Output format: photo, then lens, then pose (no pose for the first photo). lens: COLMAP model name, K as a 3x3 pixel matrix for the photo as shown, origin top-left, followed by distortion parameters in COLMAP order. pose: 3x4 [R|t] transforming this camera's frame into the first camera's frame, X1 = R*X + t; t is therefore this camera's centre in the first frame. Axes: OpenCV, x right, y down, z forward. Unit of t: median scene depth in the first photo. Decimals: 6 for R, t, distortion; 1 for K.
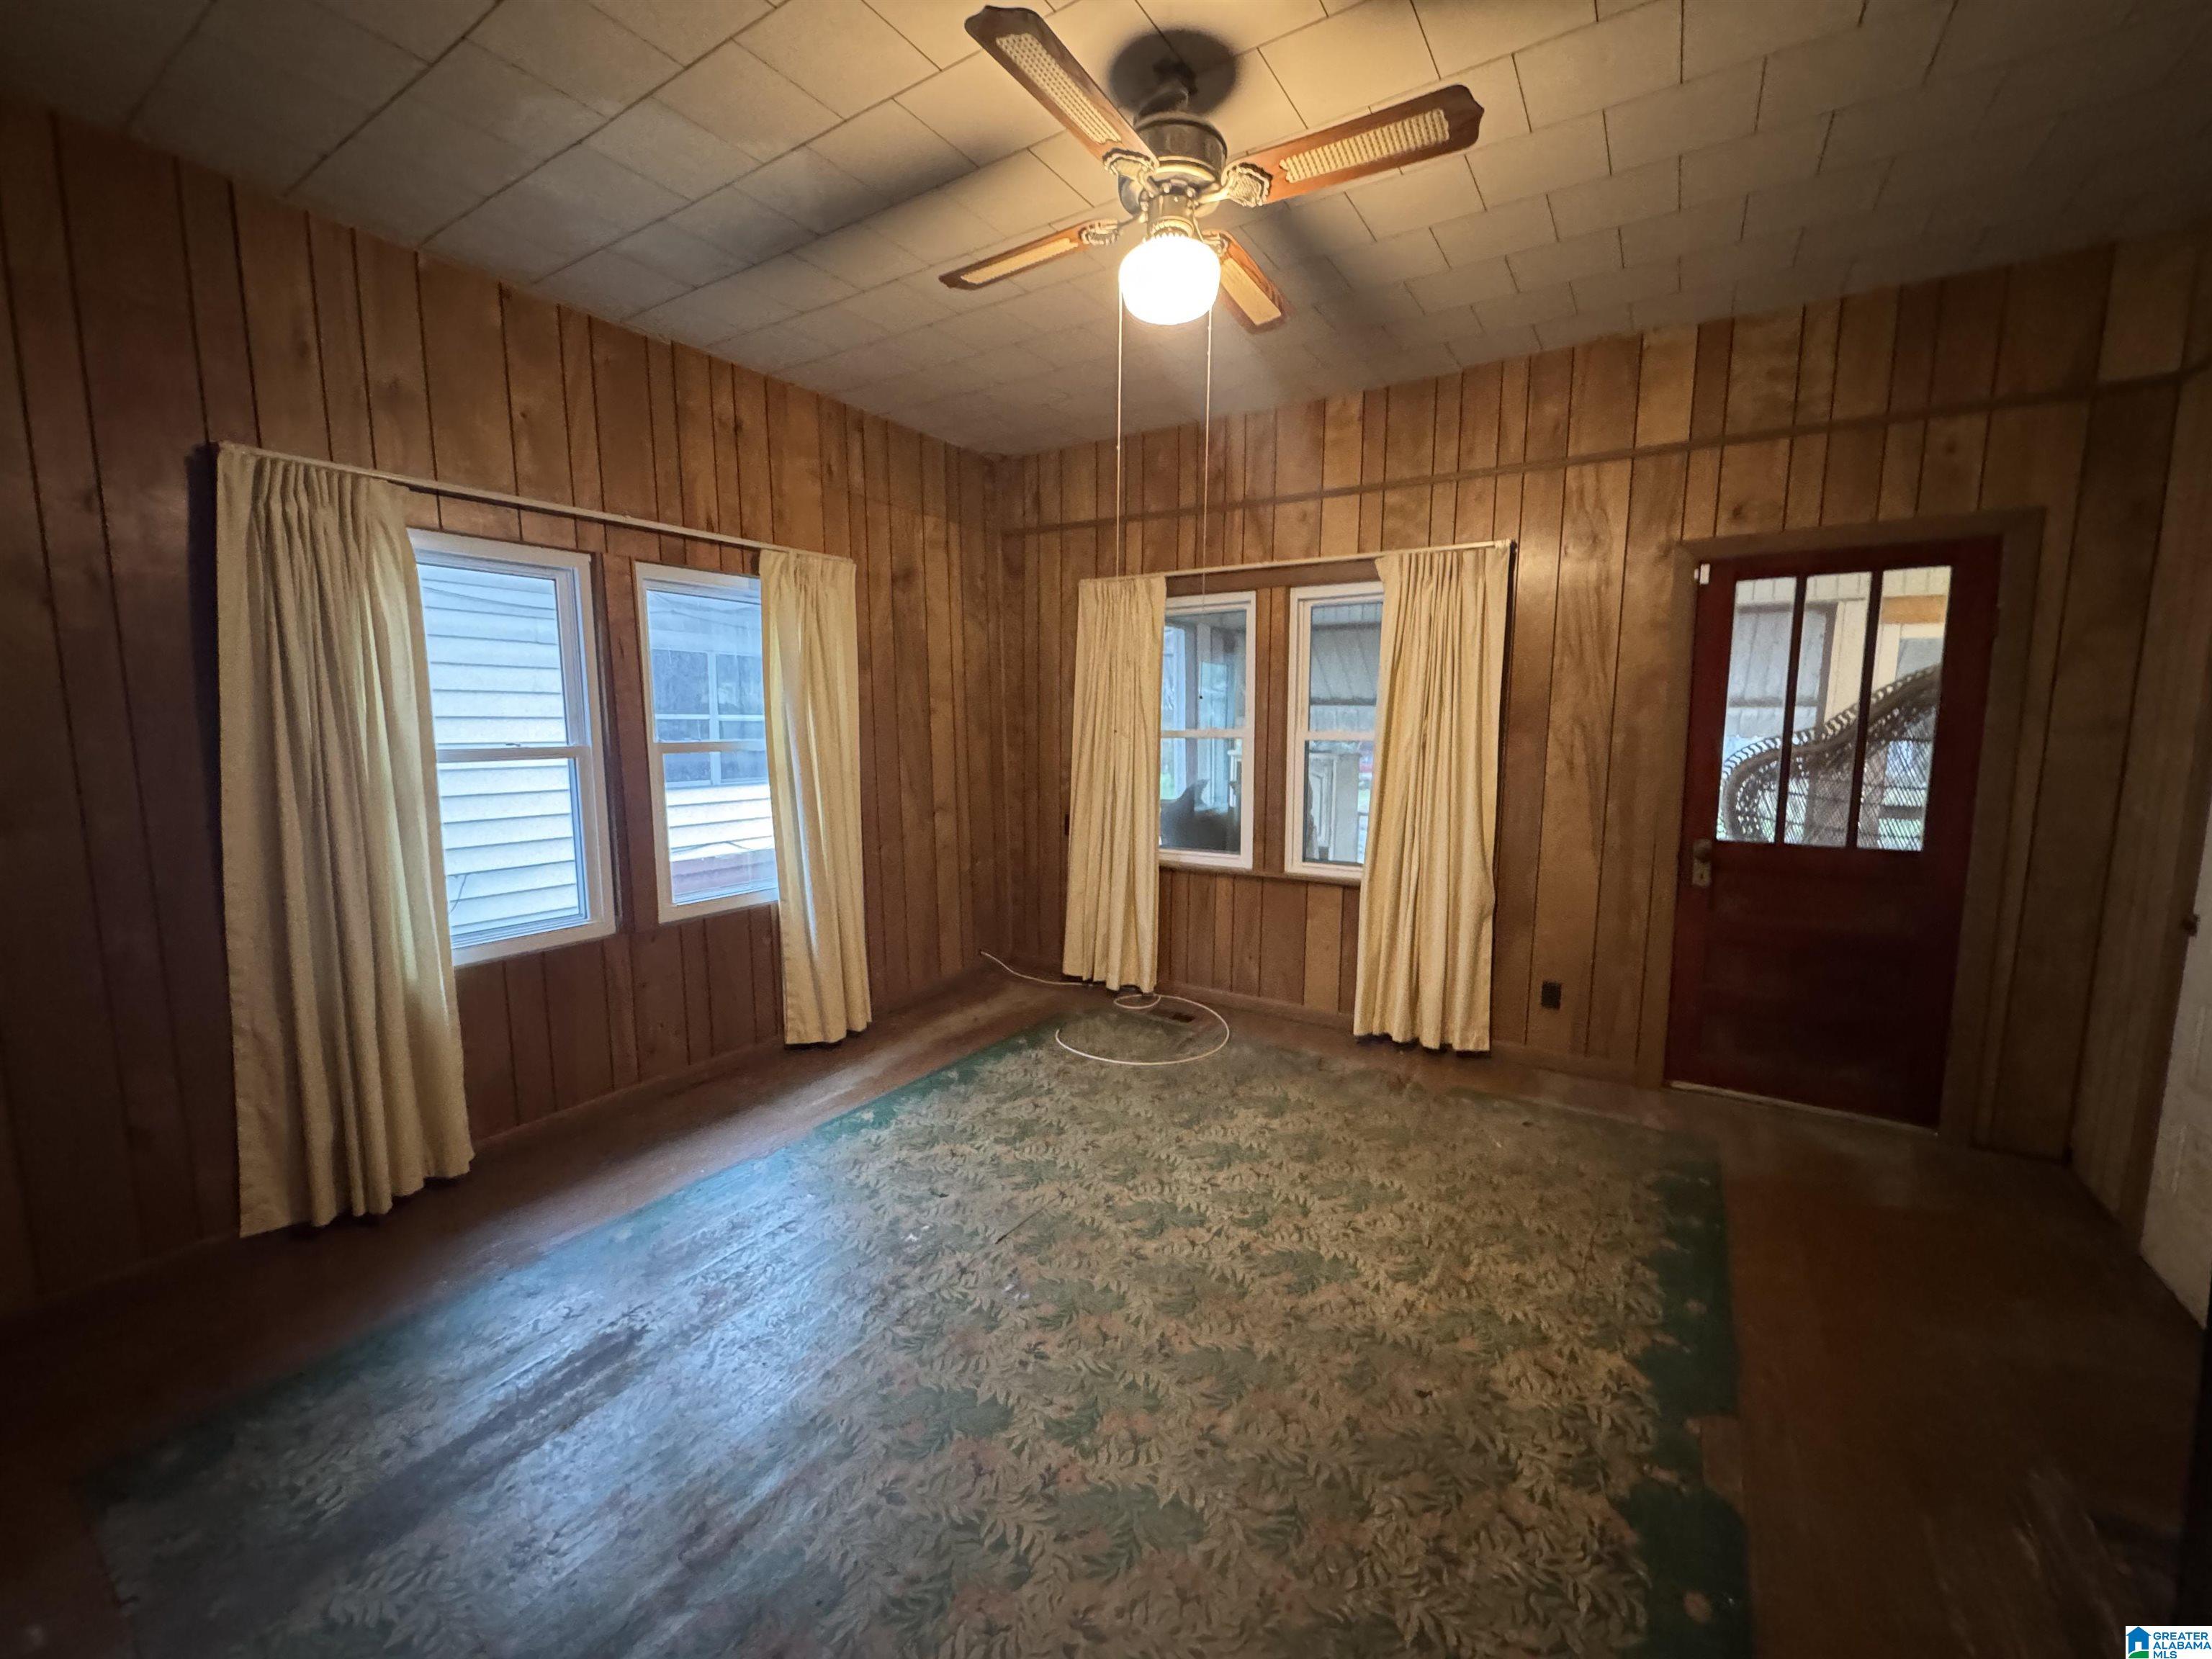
lens RADIAL K [[882.8, 0, 1106.0], [0, 882.8, 829.5], [0, 0, 1]] dist [-0.006149, -0.000746]
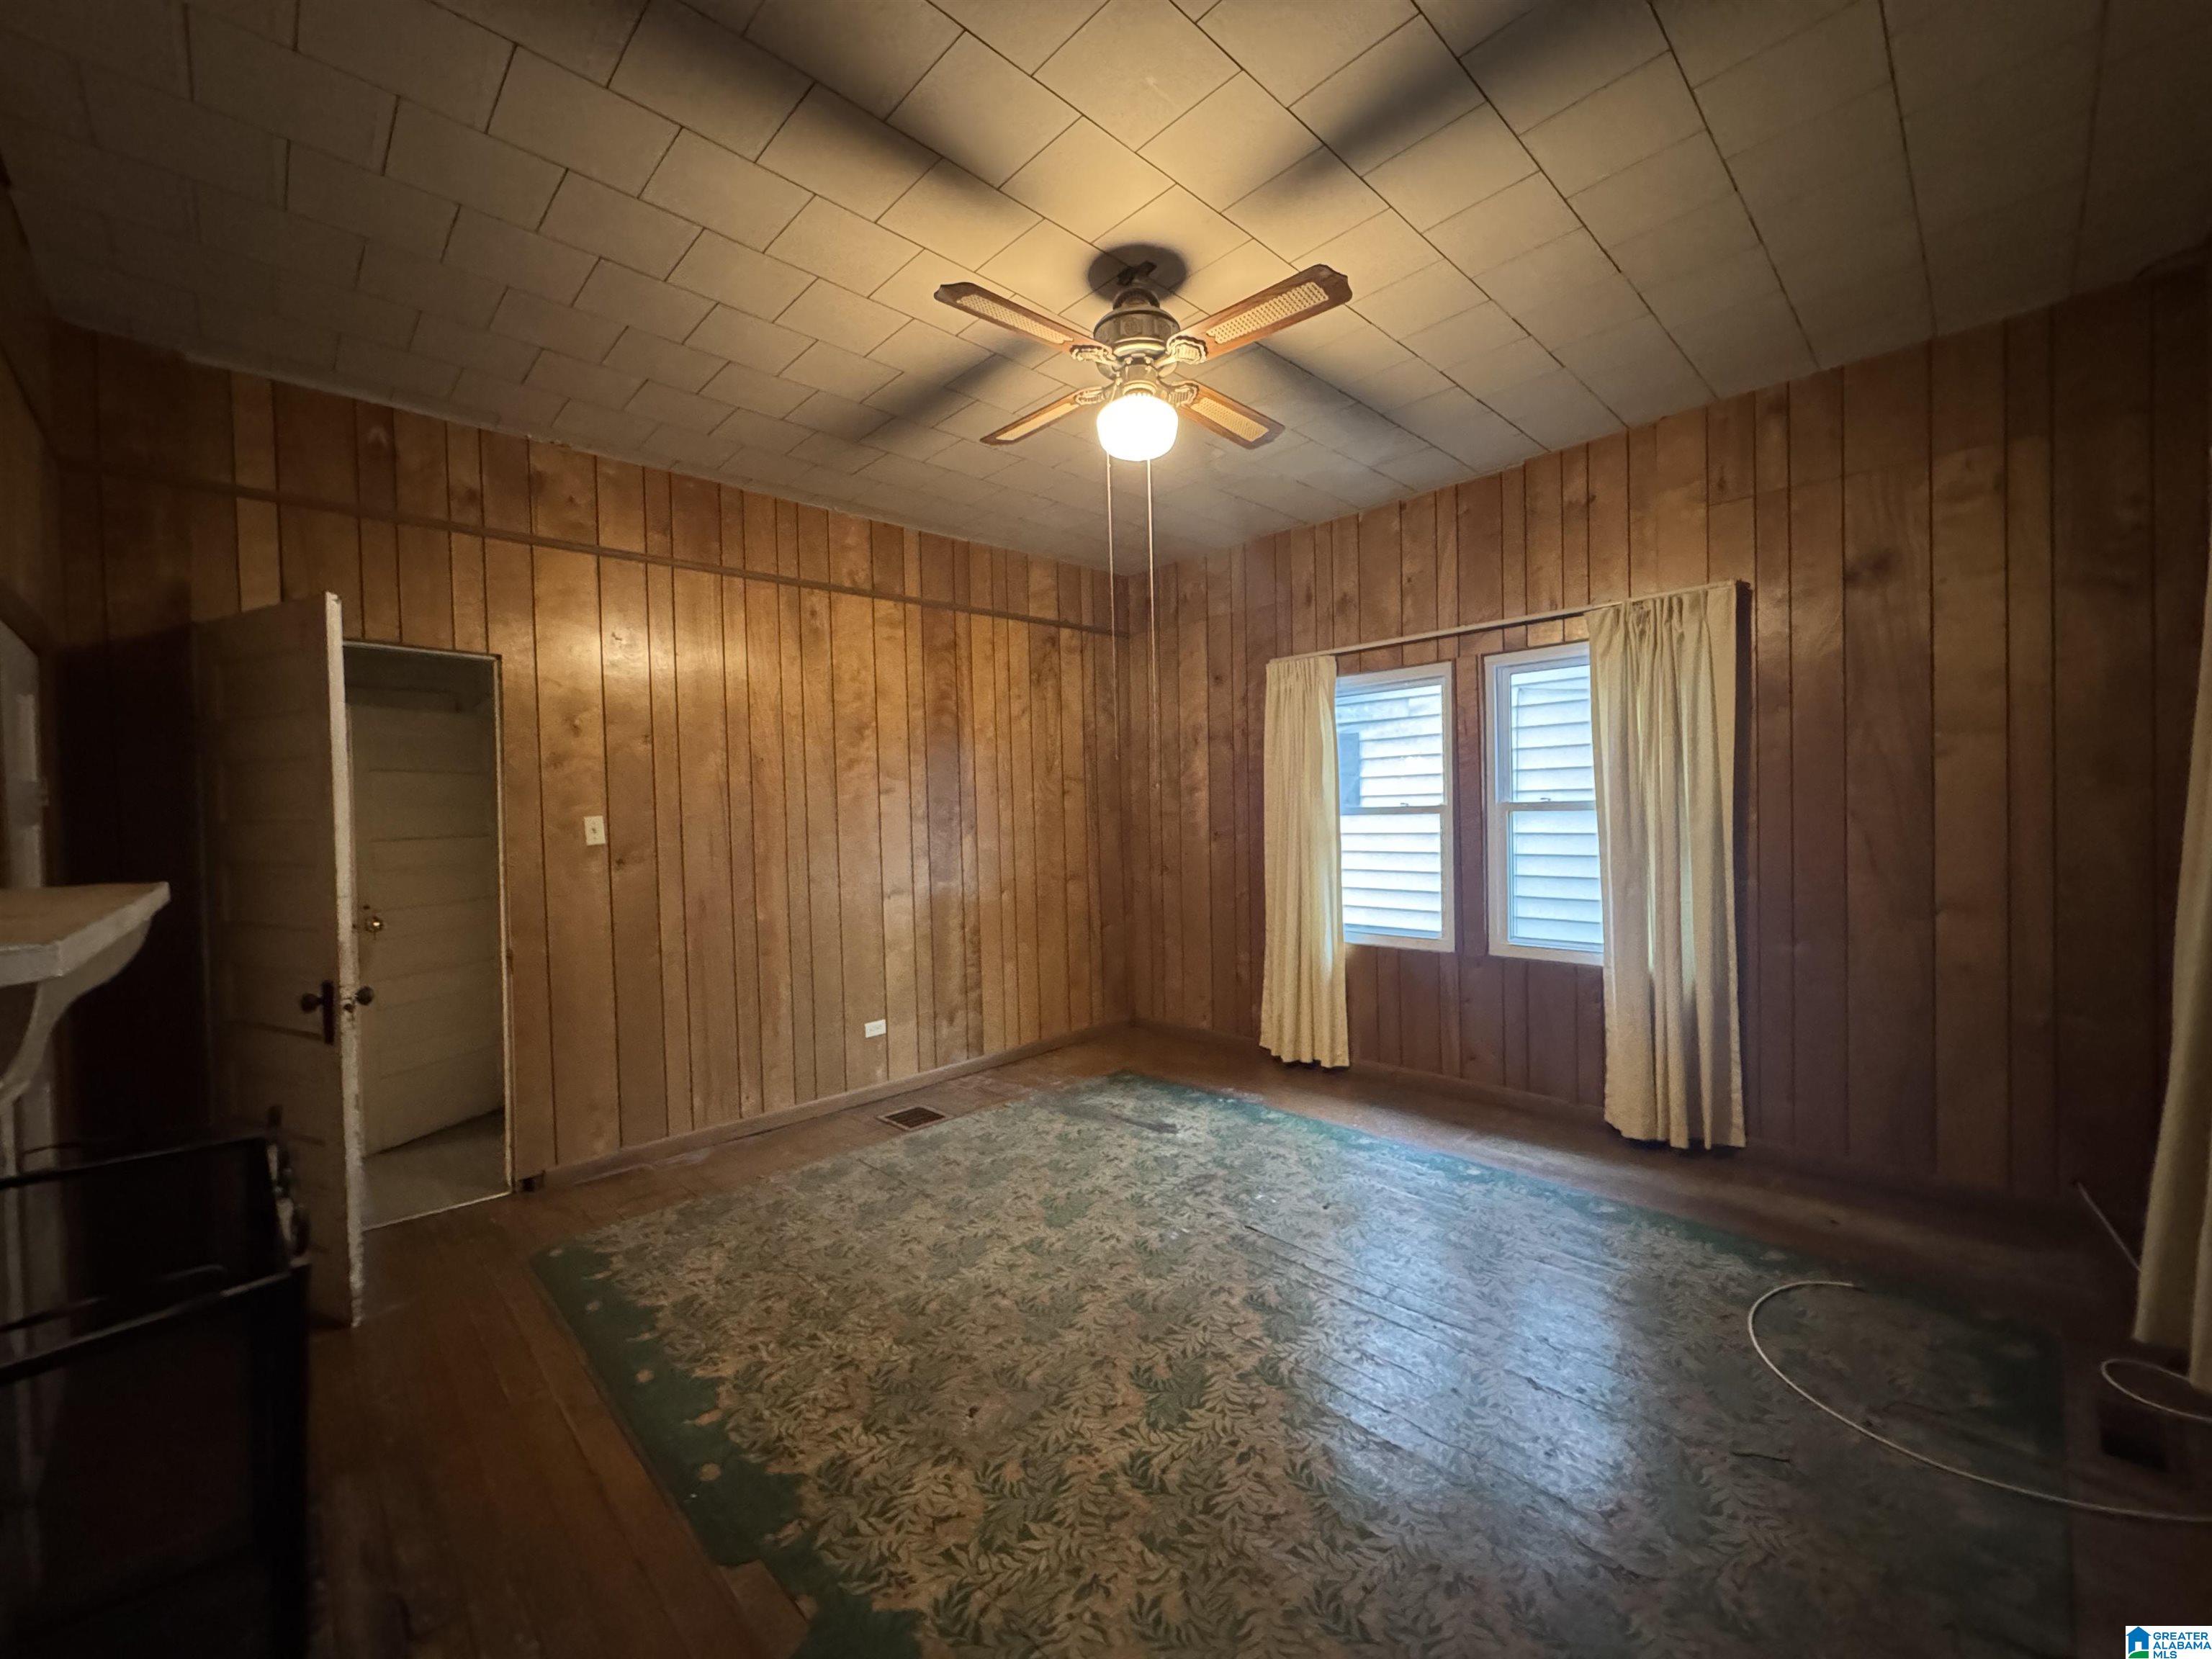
lens RADIAL K [[882.8, 0, 1106.0], [0, 882.8, 829.5], [0, 0, 1]] dist [-0.006149, -0.000746]
pose [[-0.229625, 0.021199, -0.973048, 1.167949], [-0.100086, 0.993948, 0.045273, -0.096137], [0.968119, 0.107784, -0.226113, 1.156400]]
